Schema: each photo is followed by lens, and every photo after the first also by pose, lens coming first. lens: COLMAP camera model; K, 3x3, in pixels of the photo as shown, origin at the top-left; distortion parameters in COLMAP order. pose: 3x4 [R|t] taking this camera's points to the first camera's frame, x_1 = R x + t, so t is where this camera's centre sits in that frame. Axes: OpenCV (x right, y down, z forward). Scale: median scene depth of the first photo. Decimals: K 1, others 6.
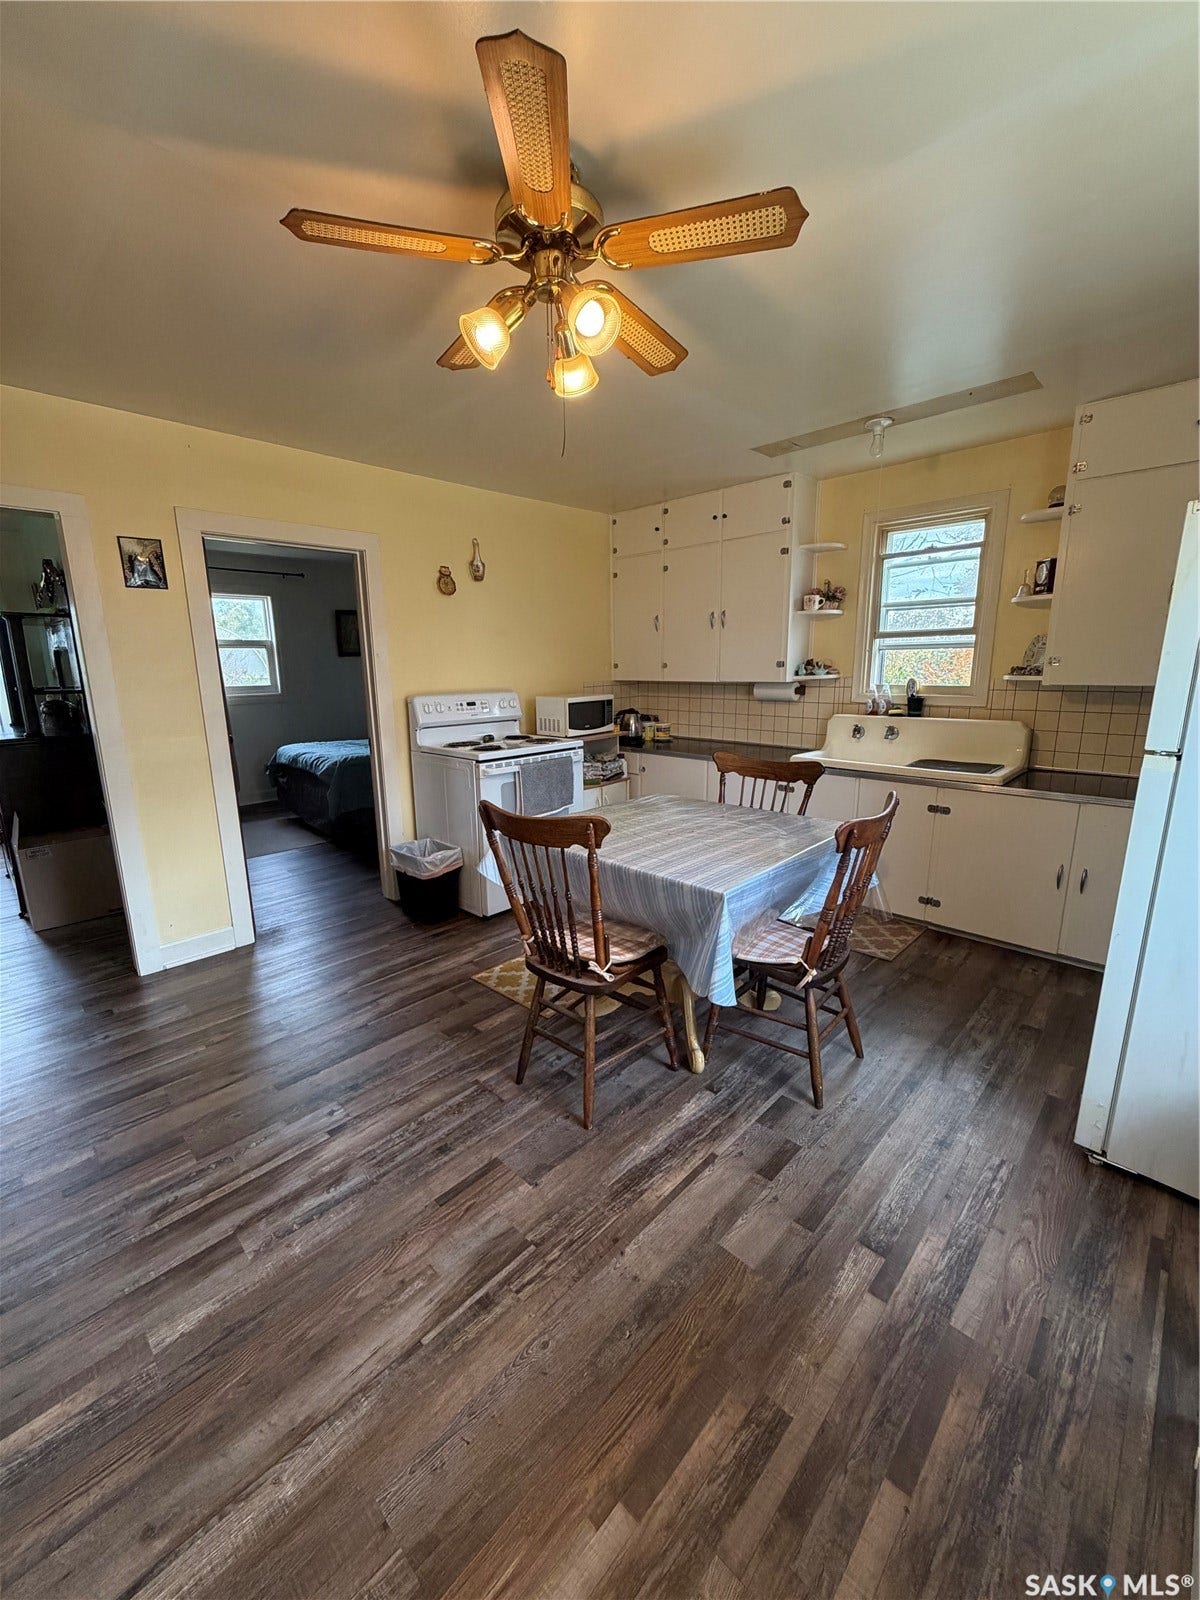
lens RADIAL K [[637.2, 0, 600.7], [0, 637.2, 797.0], [0, 0, 1]] dist [0.001487, 0.000063]
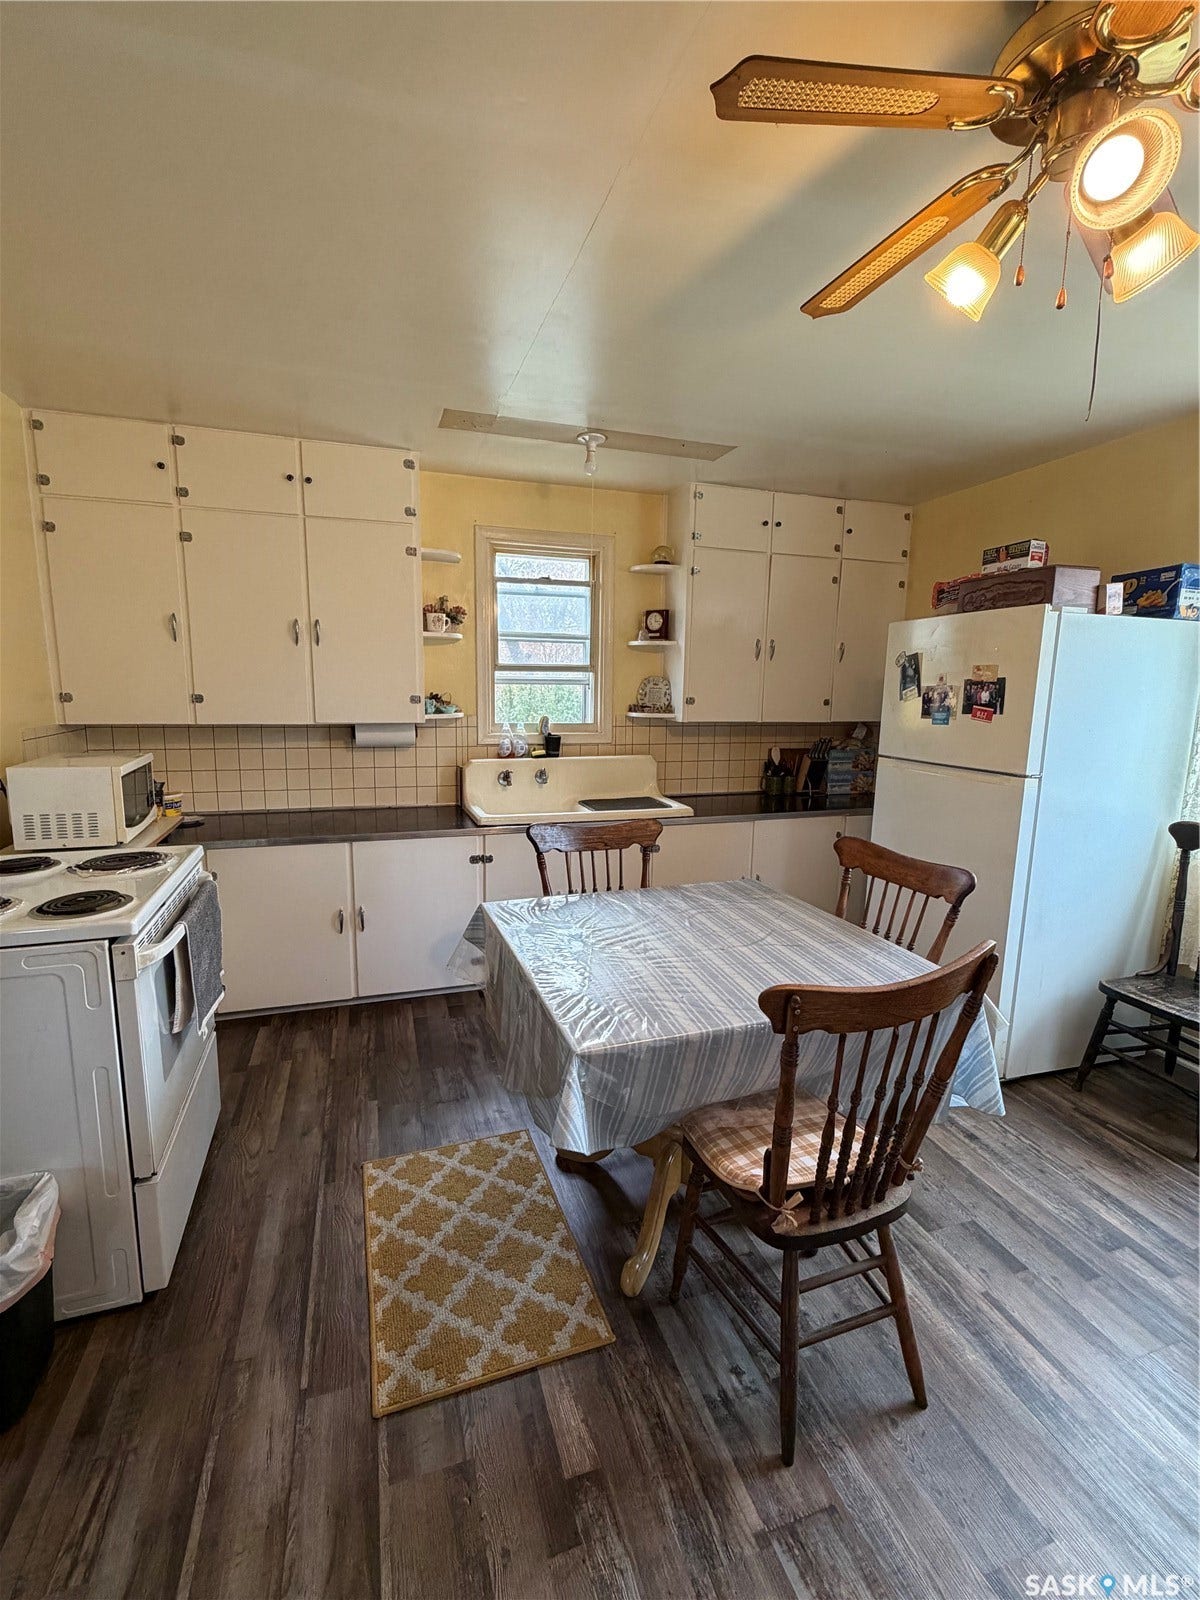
lens RADIAL K [[712.0, 0, 598.5], [0, 712.0, 802.9], [0, 0, 1]] dist [-0.002014, 0.000698]
pose [[0.464493, -0.124574, 0.876771, -0.398656], [0.162538, 0.985230, 0.053875, -0.105697], [-0.870533, 0.117484, 0.477880, 0.455937]]
